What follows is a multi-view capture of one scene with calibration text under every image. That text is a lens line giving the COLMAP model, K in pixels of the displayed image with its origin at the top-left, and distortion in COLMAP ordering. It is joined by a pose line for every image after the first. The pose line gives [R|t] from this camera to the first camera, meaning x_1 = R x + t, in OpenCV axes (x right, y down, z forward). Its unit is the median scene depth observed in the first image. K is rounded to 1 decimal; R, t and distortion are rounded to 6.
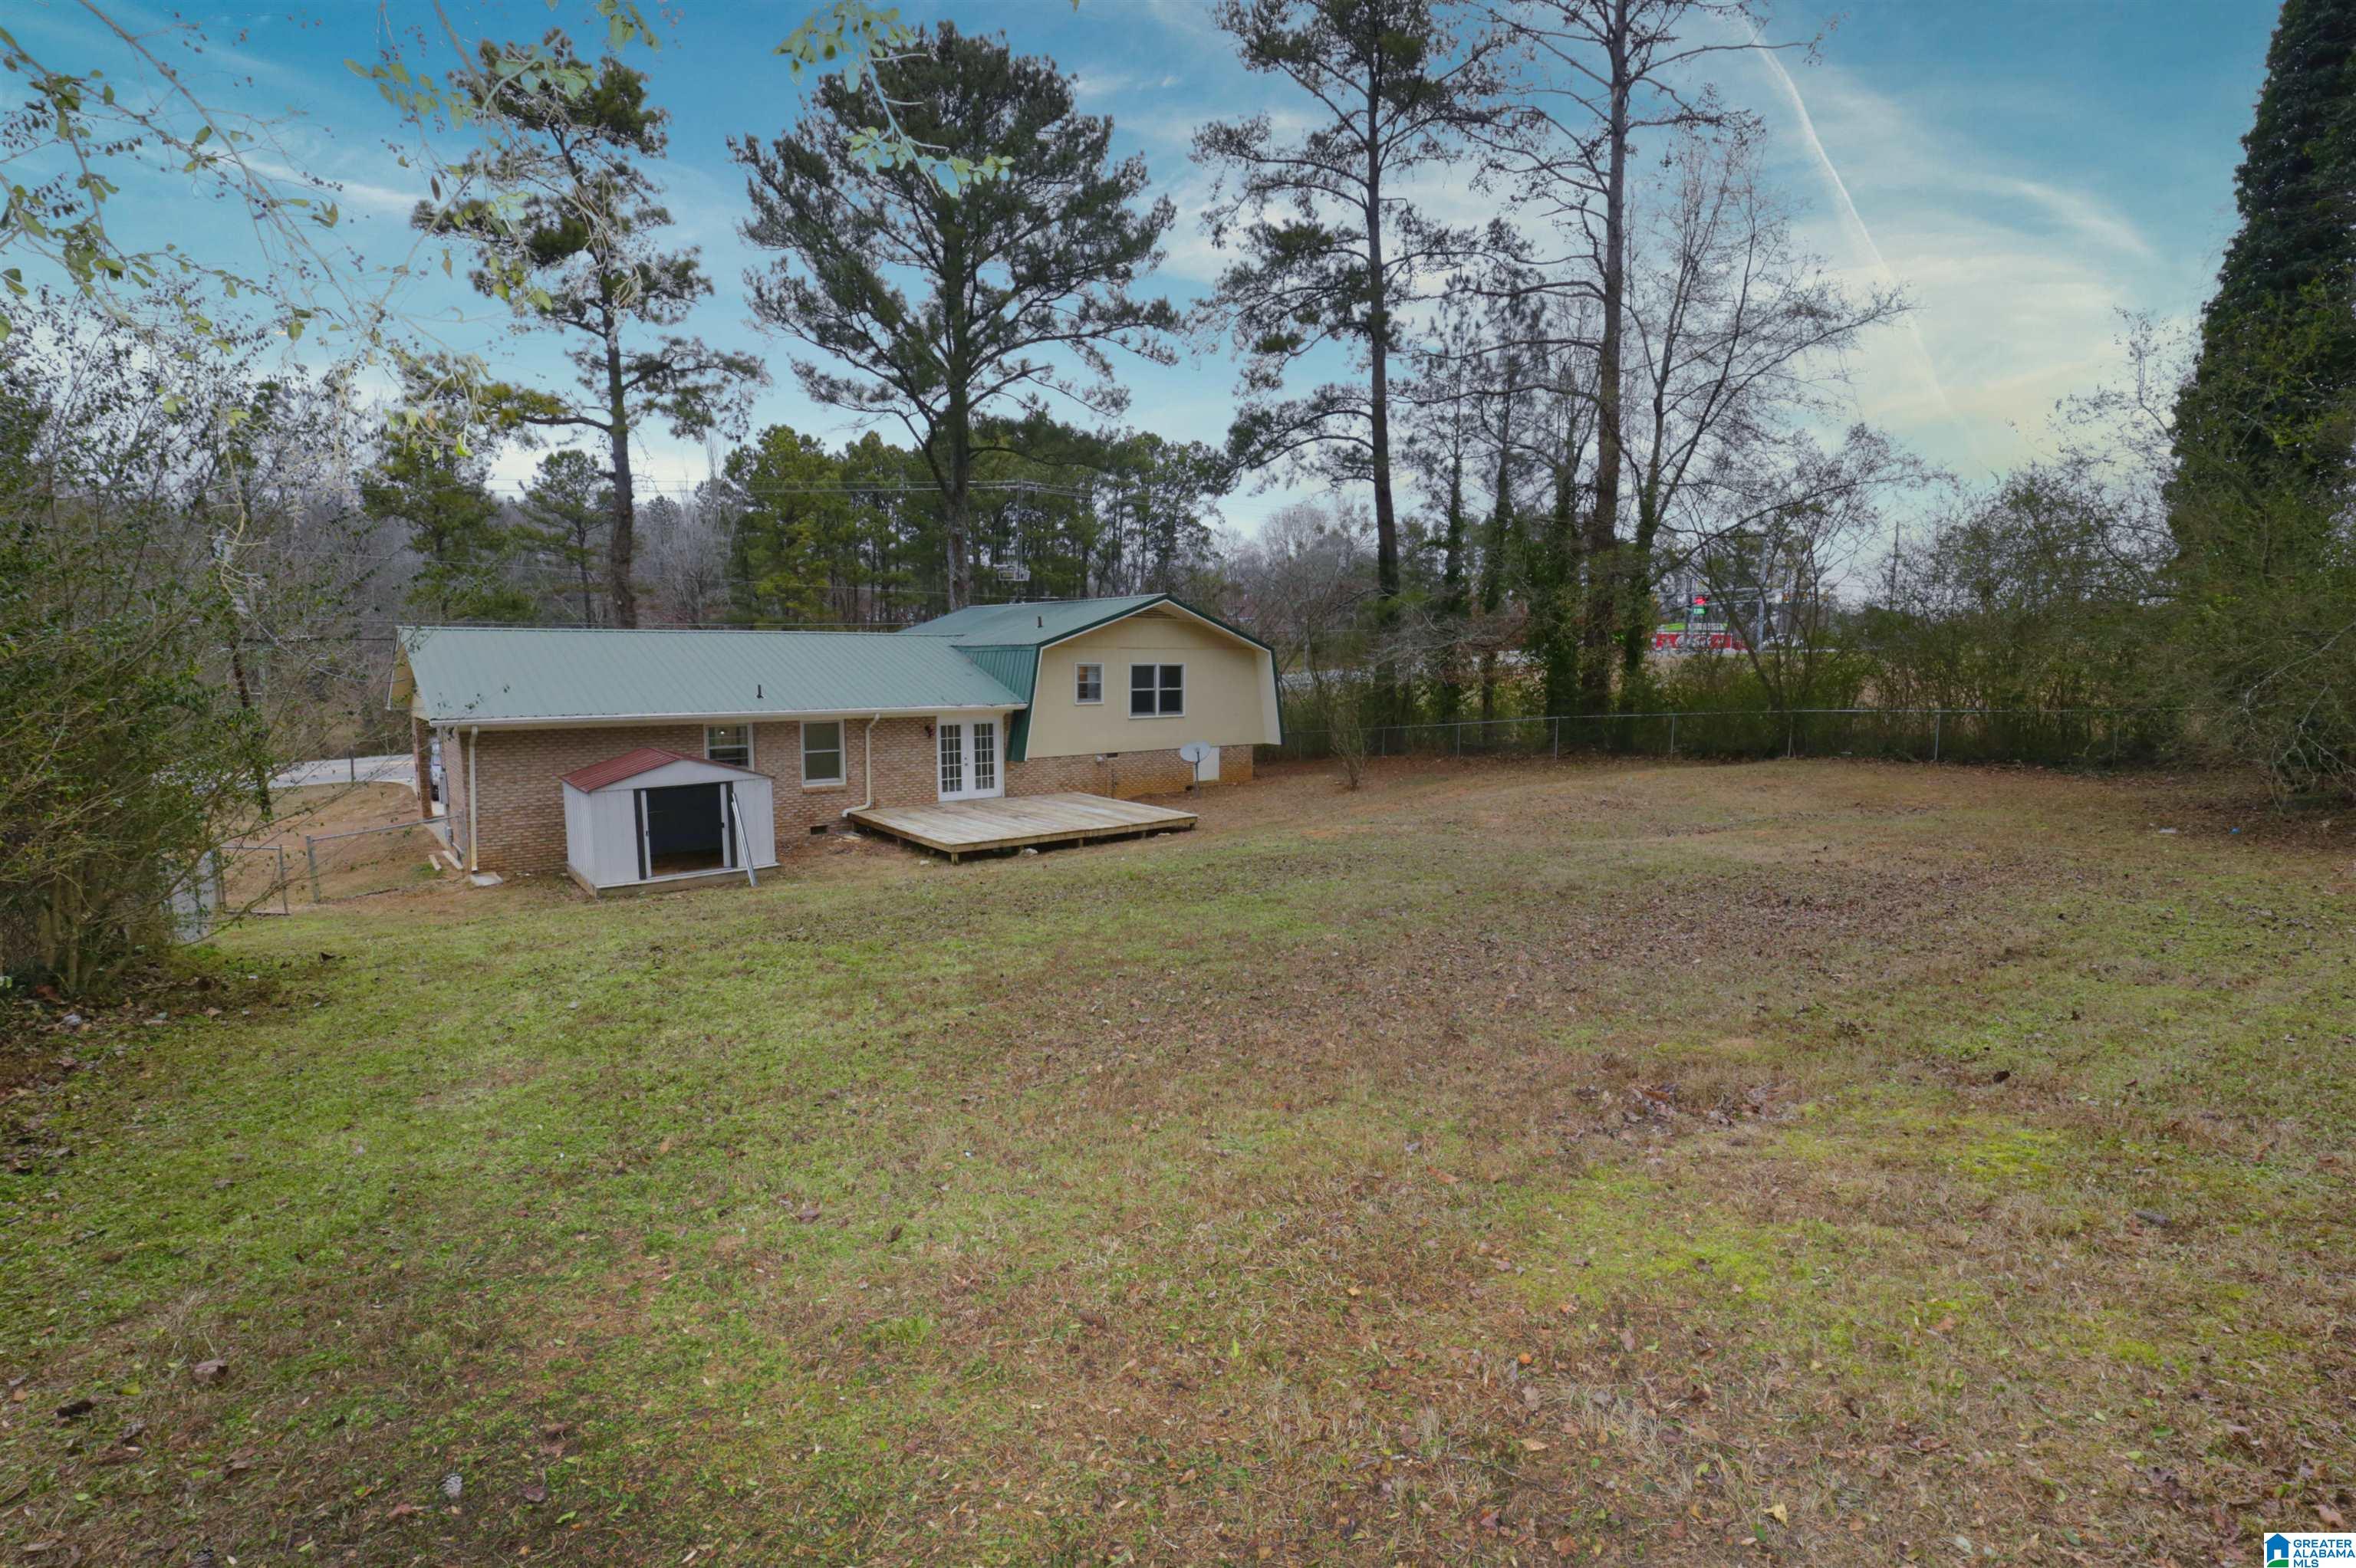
lens RADIAL K [[1090.8, 0, 1179.6], [0, 1090.8, 779.1], [0, 0, 1]] dist [-0.027469, 0.001252]
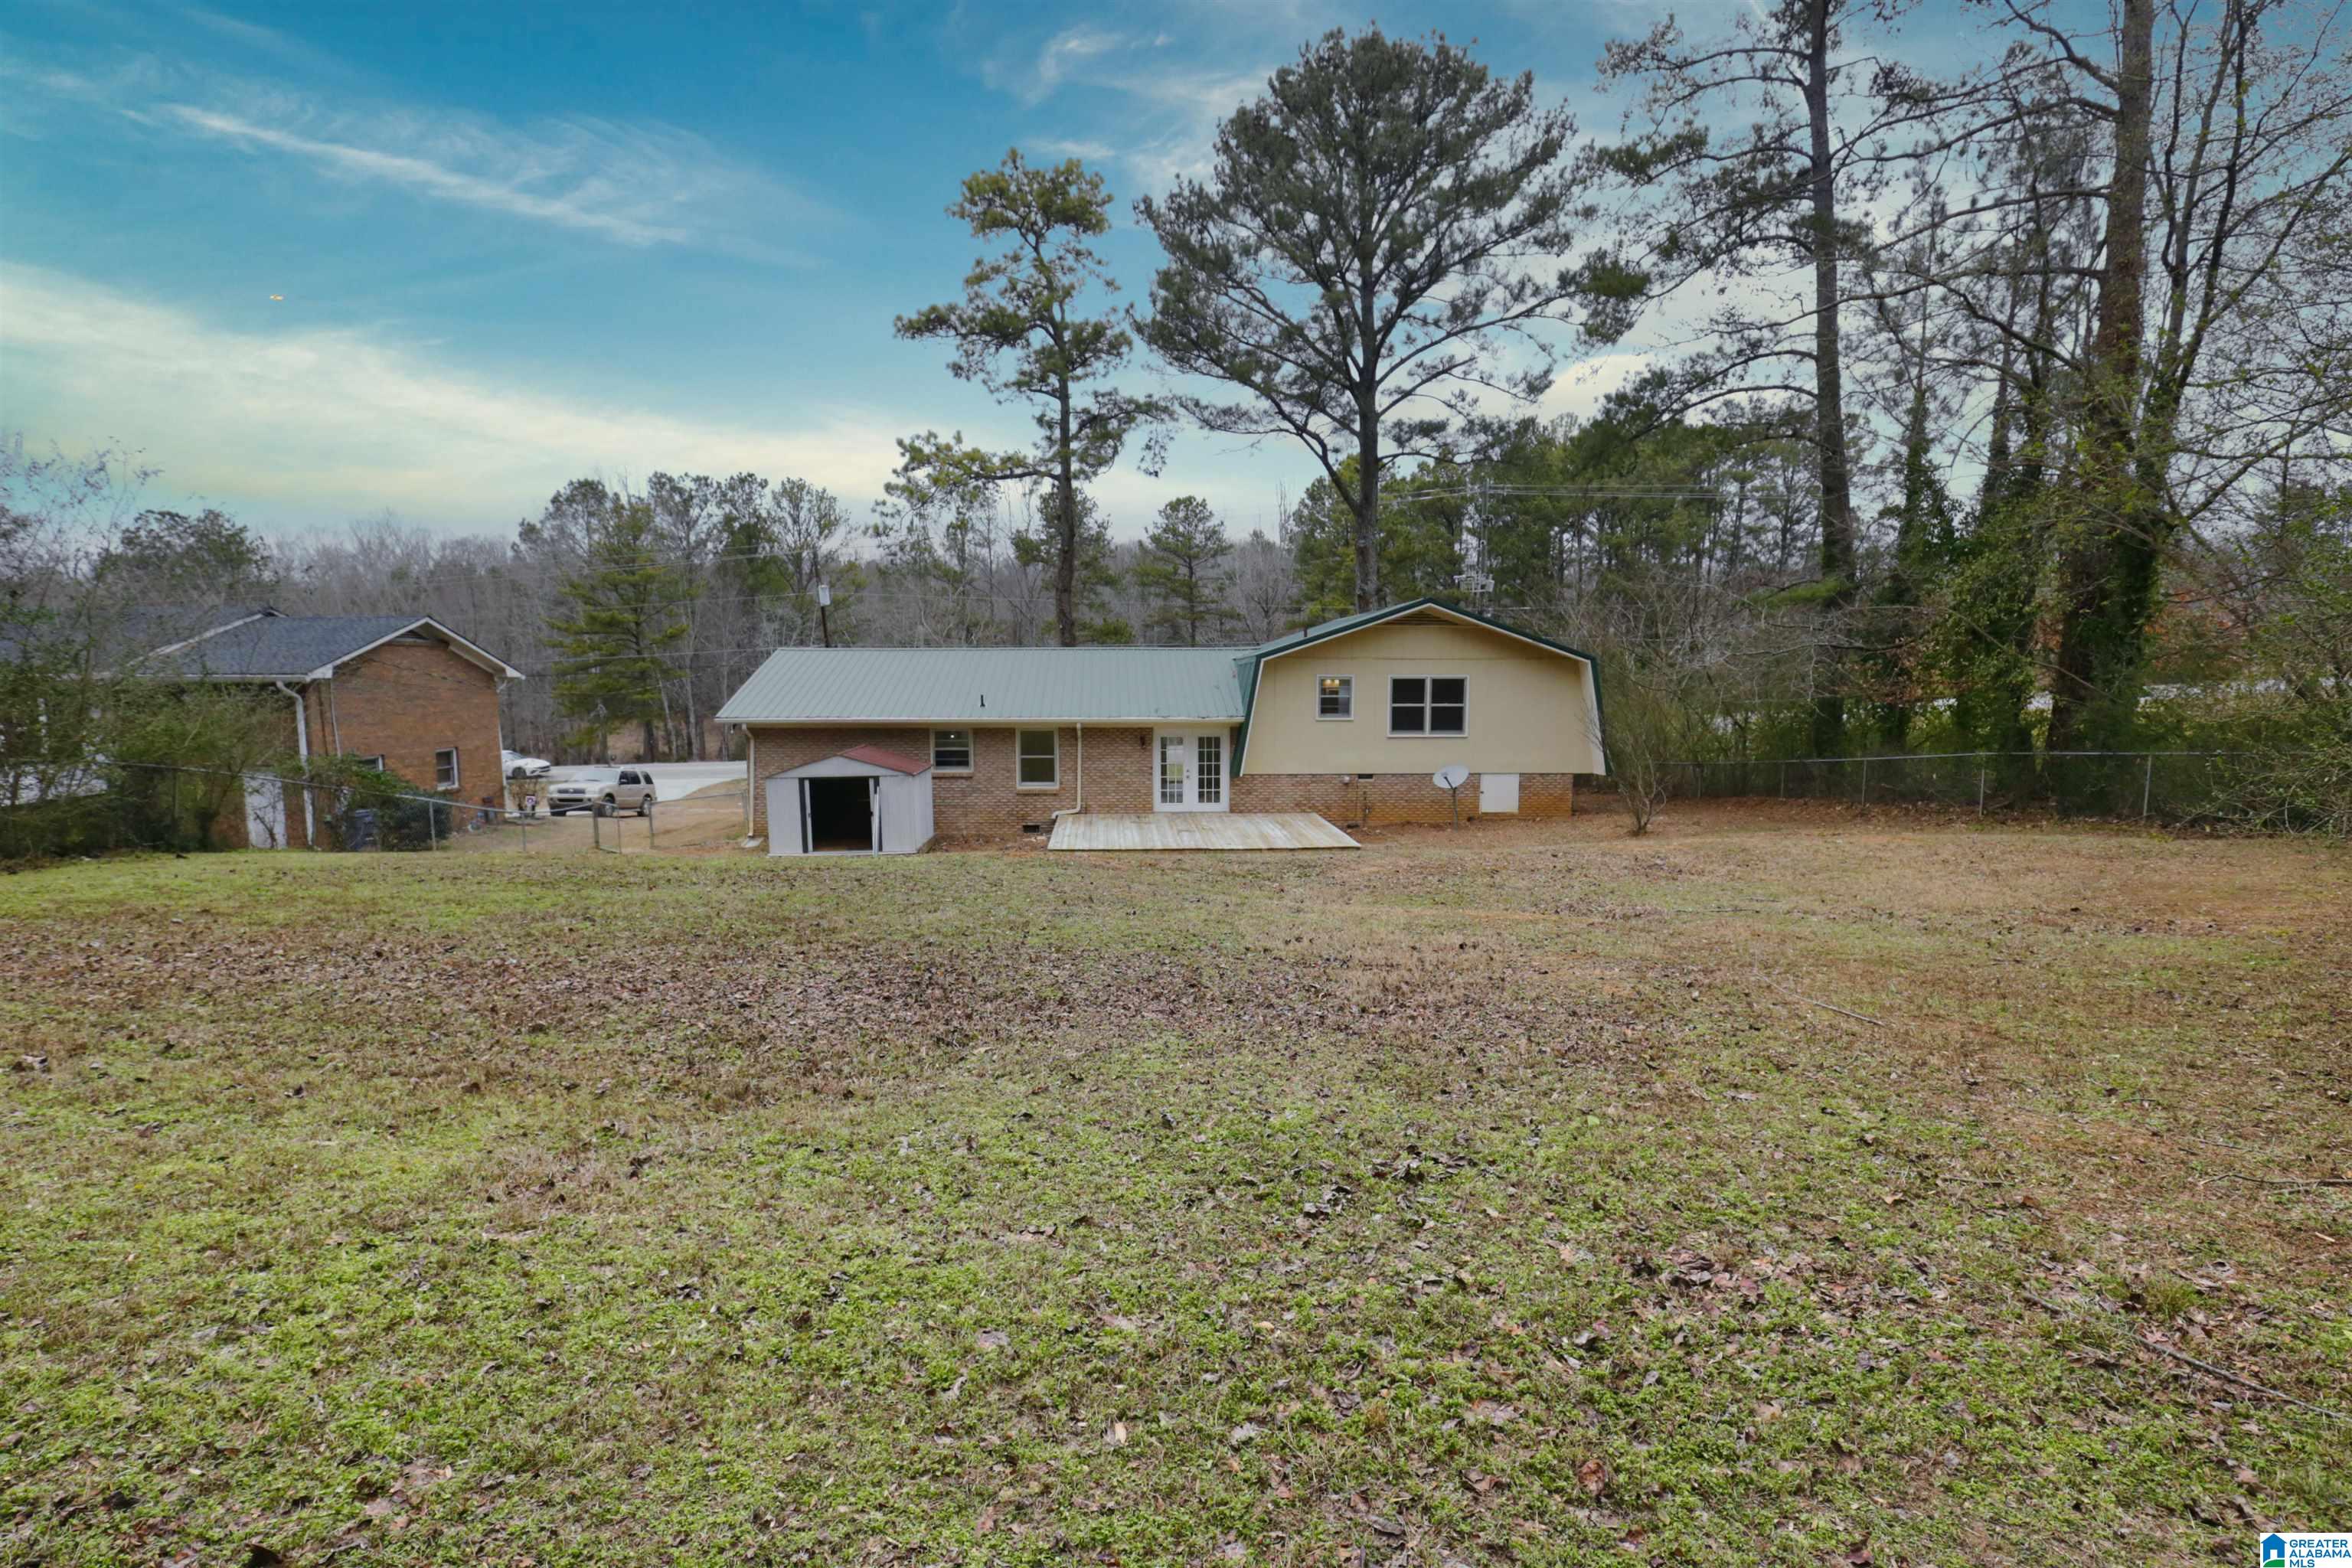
lens RADIAL K [[1089.1, 0, 1176.6], [0, 1089.1, 790.1], [0, 0, 1]] dist [-0.027469, 0.001252]
pose [[0.805218, 0.057009, -0.590232, 0.352800], [-0.062224, 0.997996, 0.011506, -0.010900], [0.589705, 0.027462, 0.807152, 0.169018]]
